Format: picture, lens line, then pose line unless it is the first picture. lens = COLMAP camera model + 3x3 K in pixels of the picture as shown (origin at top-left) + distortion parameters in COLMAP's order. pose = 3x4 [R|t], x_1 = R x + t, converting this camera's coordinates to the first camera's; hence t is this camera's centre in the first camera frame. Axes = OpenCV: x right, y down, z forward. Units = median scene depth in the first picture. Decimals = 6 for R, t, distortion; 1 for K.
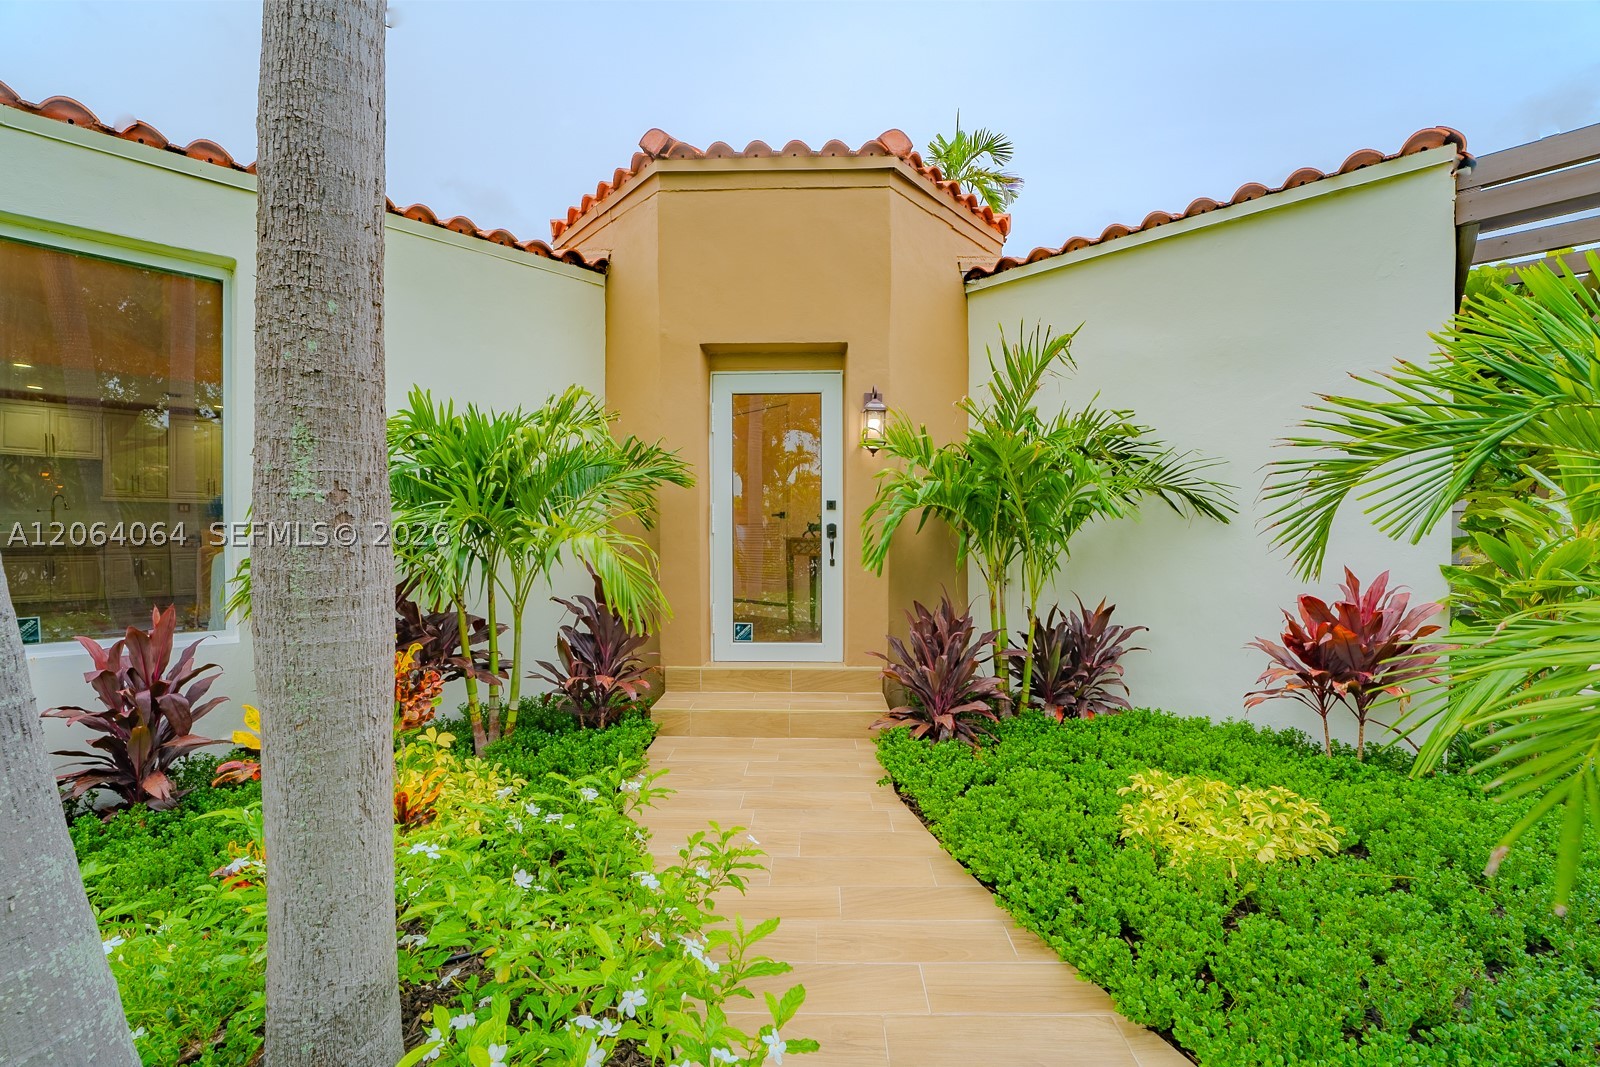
lens RADIAL K [[658.3, 0, 806.5], [0, 658.3, 533.2], [0, 0, 1]] dist [-0.033530, 0.005911]
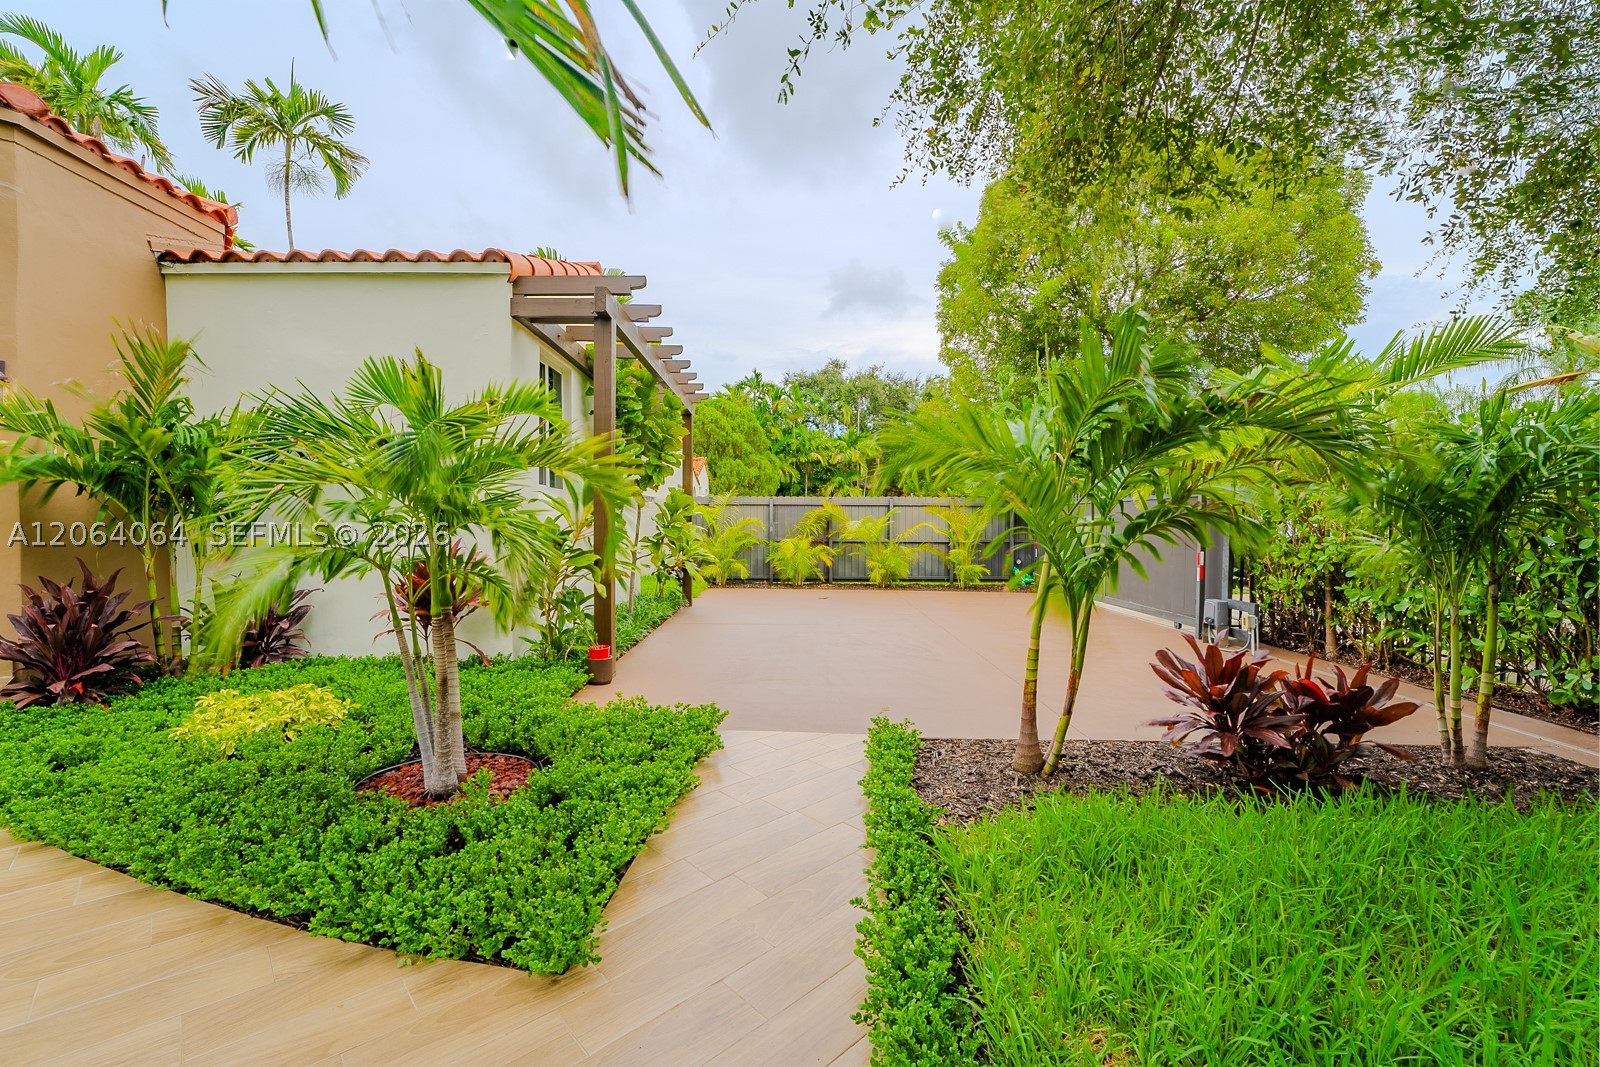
lens RADIAL K [[658.3, 0, 794.6], [0, 658.3, 540.7], [0, 0, 1]] dist [-0.033530, 0.005911]
pose [[0.706420, -0.010244, 0.707718, 0.282822], [-0.005619, 0.999783, 0.020080, 0.023136], [-0.707770, -0.018162, 0.706209, -0.473320]]
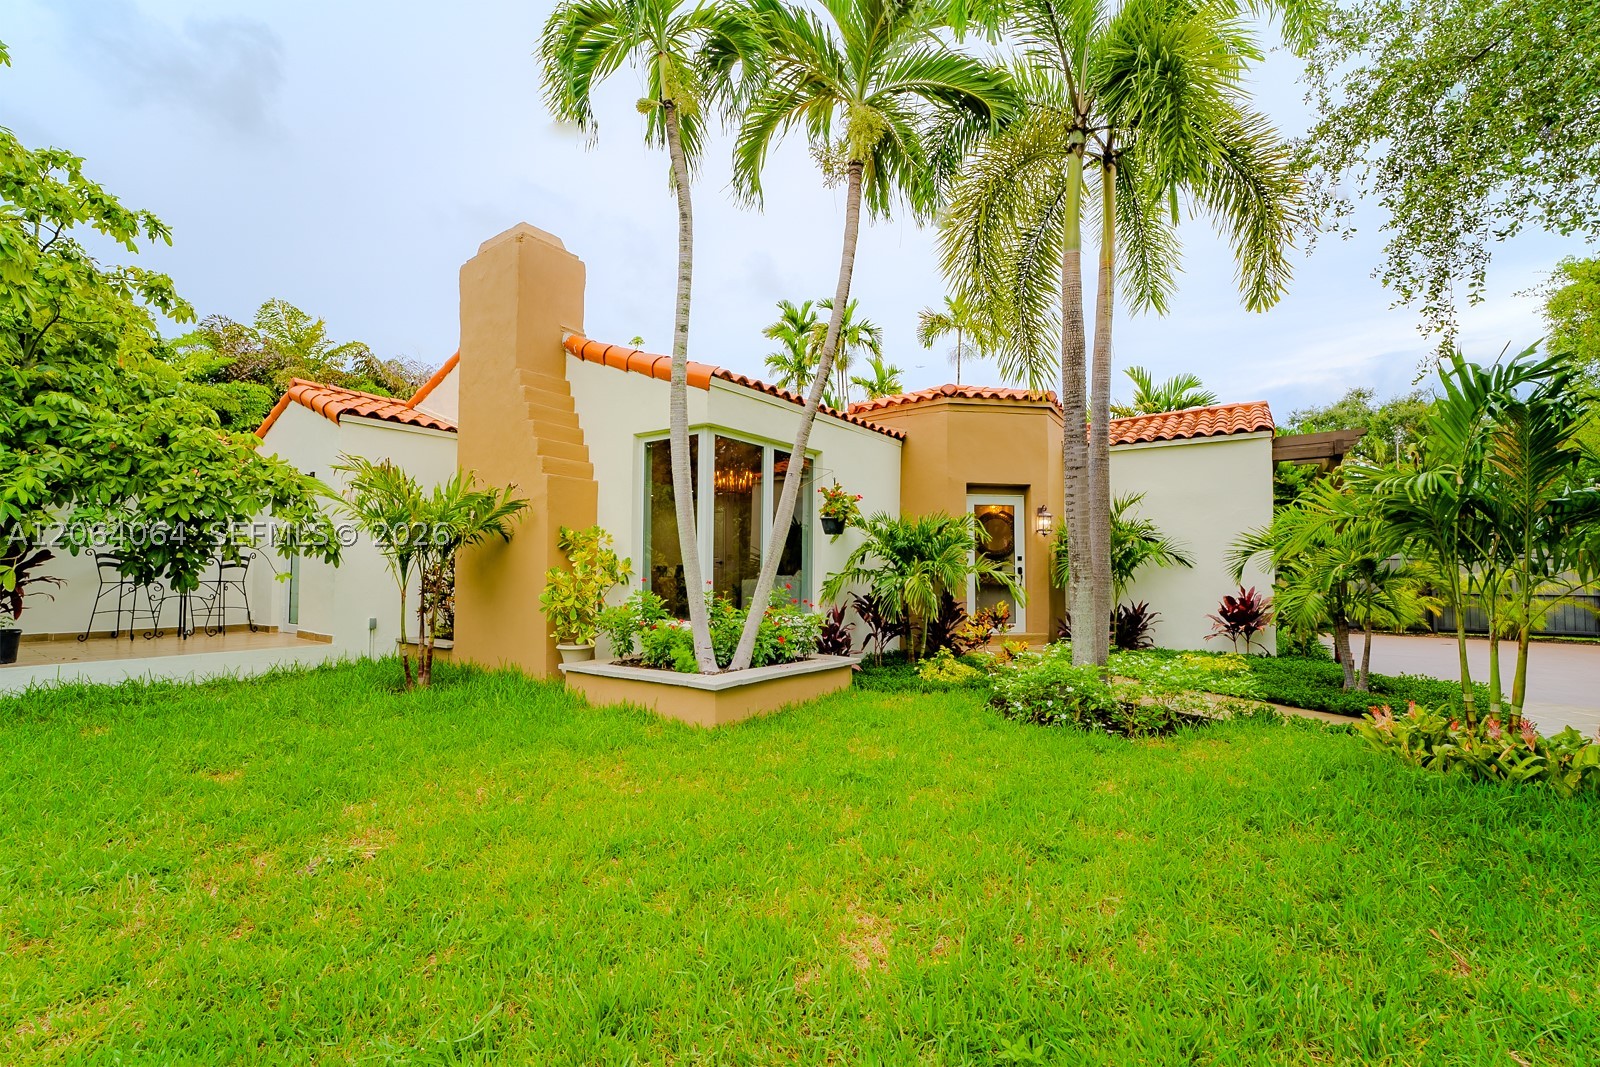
lens RADIAL K [[658.3, 0, 795.6], [0, 658.3, 535.8], [0, 0, 1]] dist [-0.033530, 0.005911]
pose [[0.987268, 0.016352, 0.158224, -1.097964], [-0.006635, 0.998070, -0.061748, 0.022085], [-0.158929, 0.059912, 0.985471, -1.063796]]
